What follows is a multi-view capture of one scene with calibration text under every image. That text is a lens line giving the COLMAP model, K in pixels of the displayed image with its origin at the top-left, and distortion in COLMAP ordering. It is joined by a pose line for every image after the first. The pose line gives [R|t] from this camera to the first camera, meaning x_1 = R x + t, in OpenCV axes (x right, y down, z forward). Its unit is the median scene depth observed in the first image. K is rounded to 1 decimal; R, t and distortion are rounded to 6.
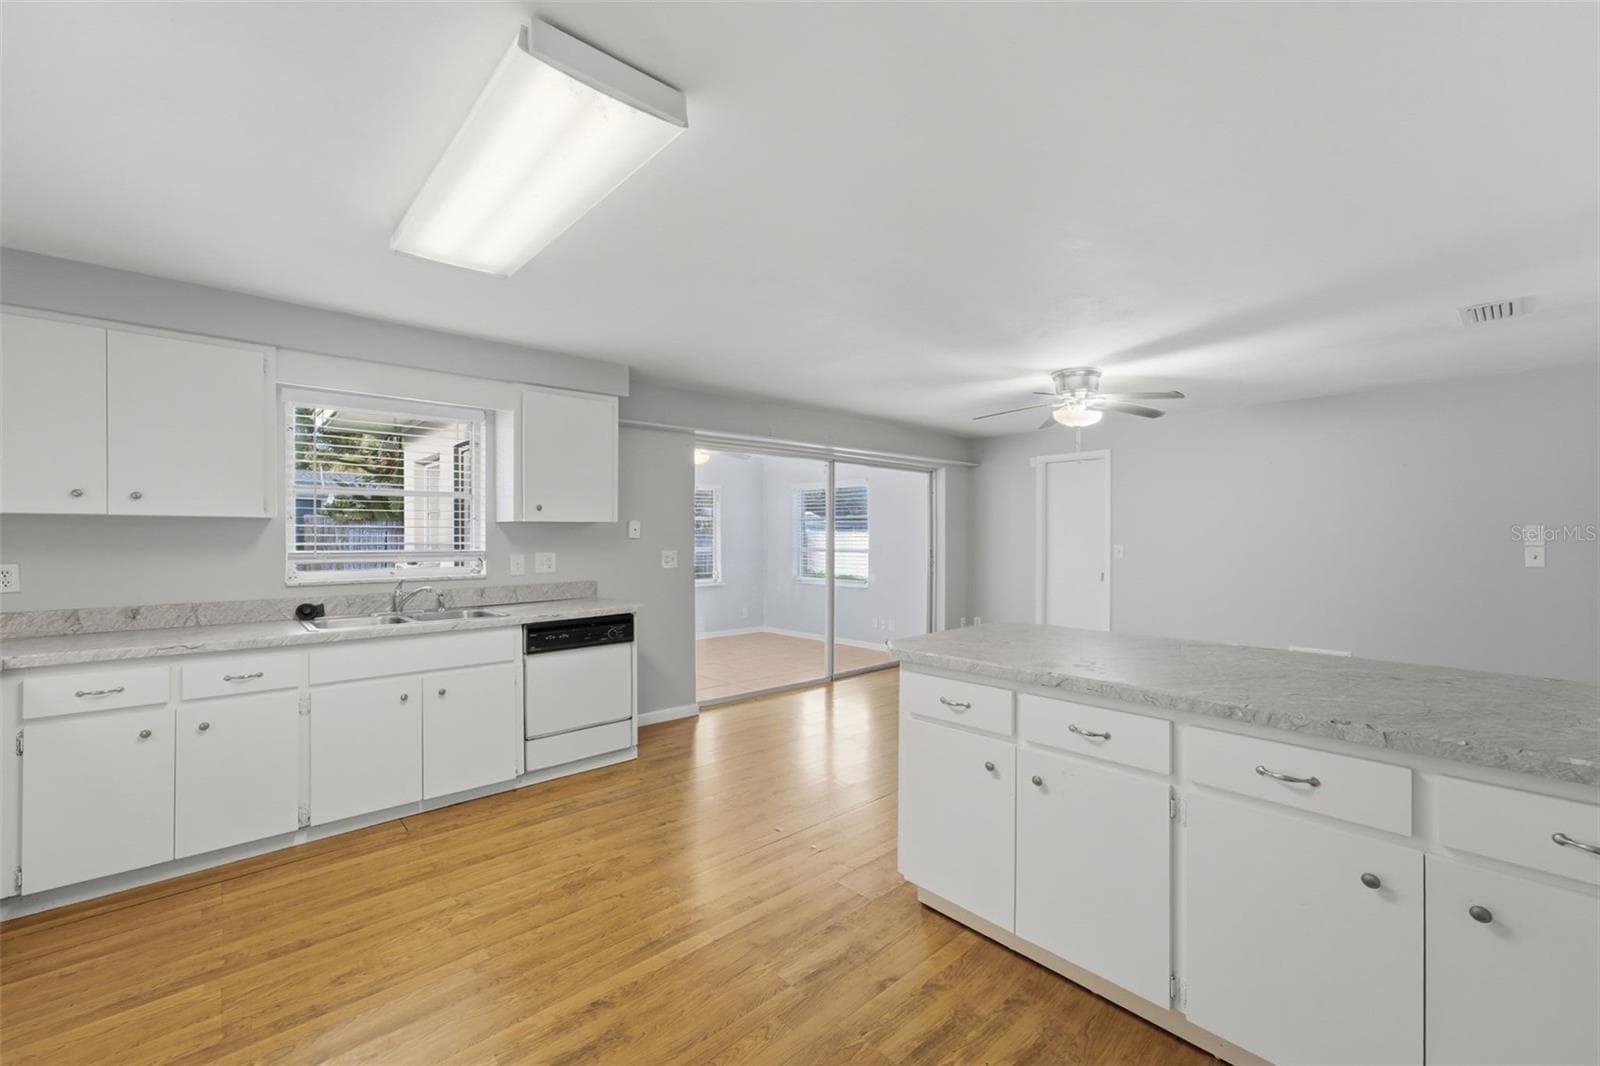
lens RADIAL K [[644.4, 0, 800.0], [0, 644.4, 533.0], [0, 0, 1]] dist [0.002929, 0.000341]
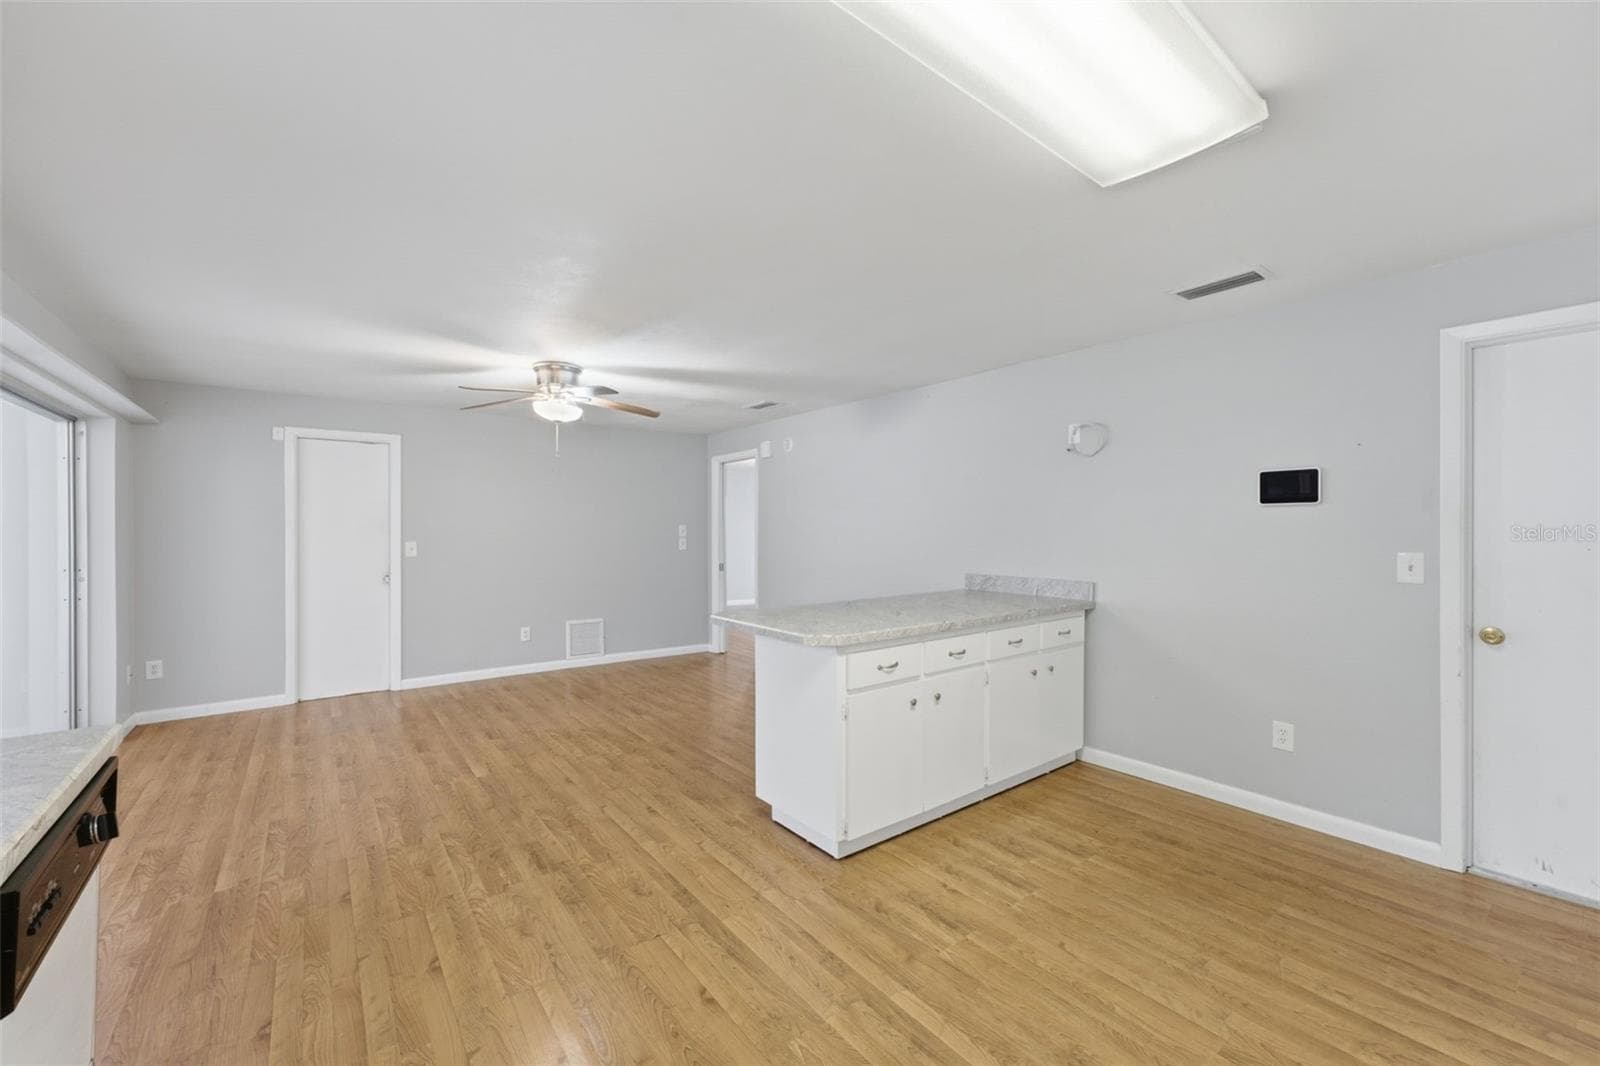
lens RADIAL K [[644.4, 0, 800.0], [0, 644.4, 533.0], [0, 0, 1]] dist [0.002929, 0.000341]
pose [[0.085140, -0.005038, 0.996356, -1.041268], [-0.001576, 0.999985, 0.005191, -0.001468], [-0.996368, -0.002012, 0.085131, 1.083702]]
